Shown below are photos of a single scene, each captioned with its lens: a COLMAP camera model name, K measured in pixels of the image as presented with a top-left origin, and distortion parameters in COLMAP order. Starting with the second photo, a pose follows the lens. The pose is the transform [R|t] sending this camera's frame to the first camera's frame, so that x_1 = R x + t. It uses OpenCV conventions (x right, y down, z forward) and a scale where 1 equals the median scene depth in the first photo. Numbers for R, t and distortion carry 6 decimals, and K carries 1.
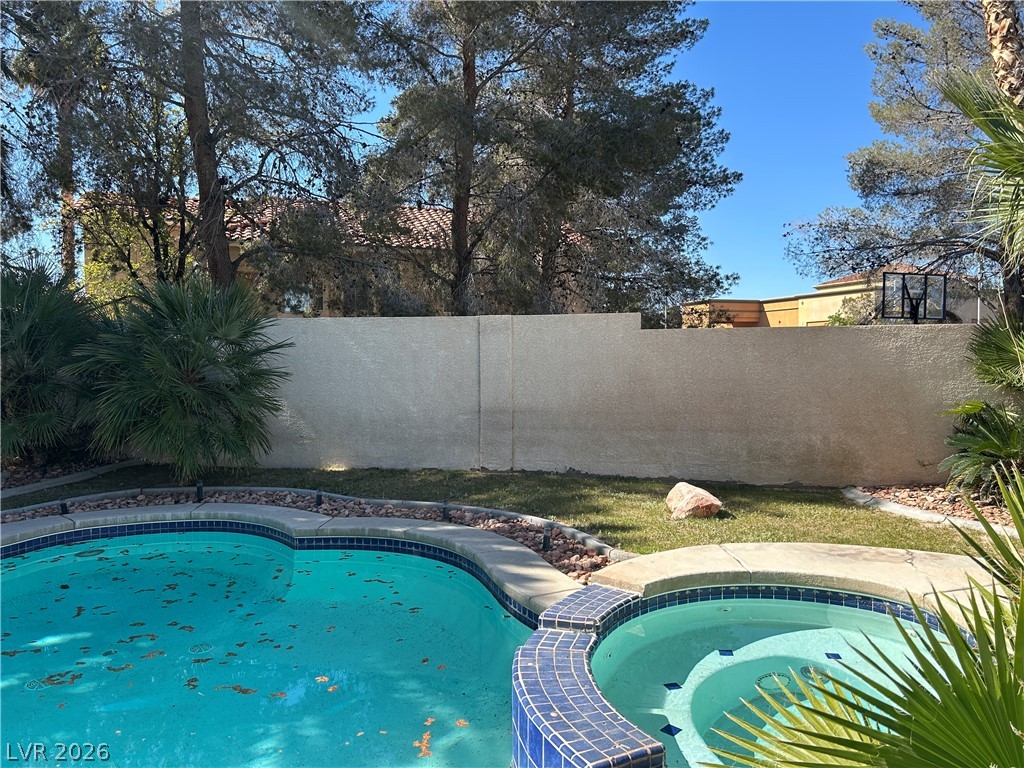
lens RADIAL K [[784.8, 0, 490.6], [0, 784.8, 380.8], [0, 0, 1]] dist [0.065275, -0.074093]
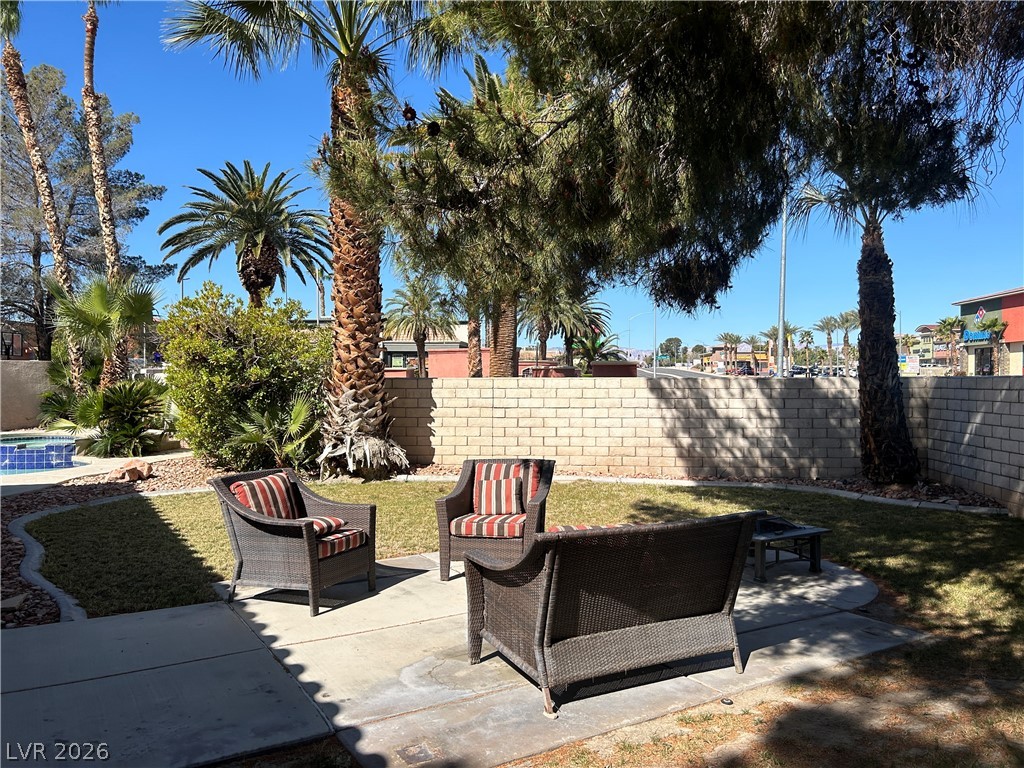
lens RADIAL K [[771.4, 0, 512.0], [0, 771.4, 384.0], [0, 0, 1]] dist [0.054200, -0.050092]
pose [[0.411829, -0.003198, 0.911255, -0.983310], [0.022836, 0.999716, -0.006812, 0.048054], [-0.910975, 0.023615, 0.411785, -1.275828]]
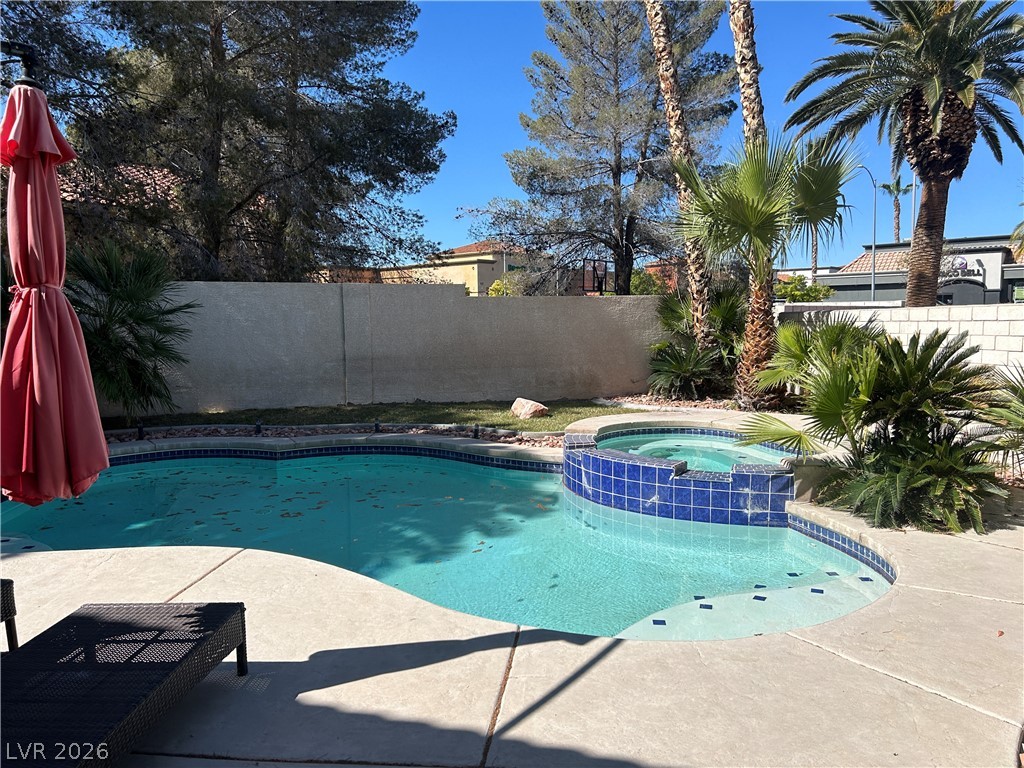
lens RADIAL K [[777.9, 0, 518.7], [0, 777.9, 401.1], [0, 0, 1]] dist [0.071102, -0.074142]
pose [[0.871382, -0.053552, 0.487674, -0.438398], [0.019396, 0.997008, 0.074827, 0.019868], [-0.490222, -0.055744, 0.869813, -0.277036]]
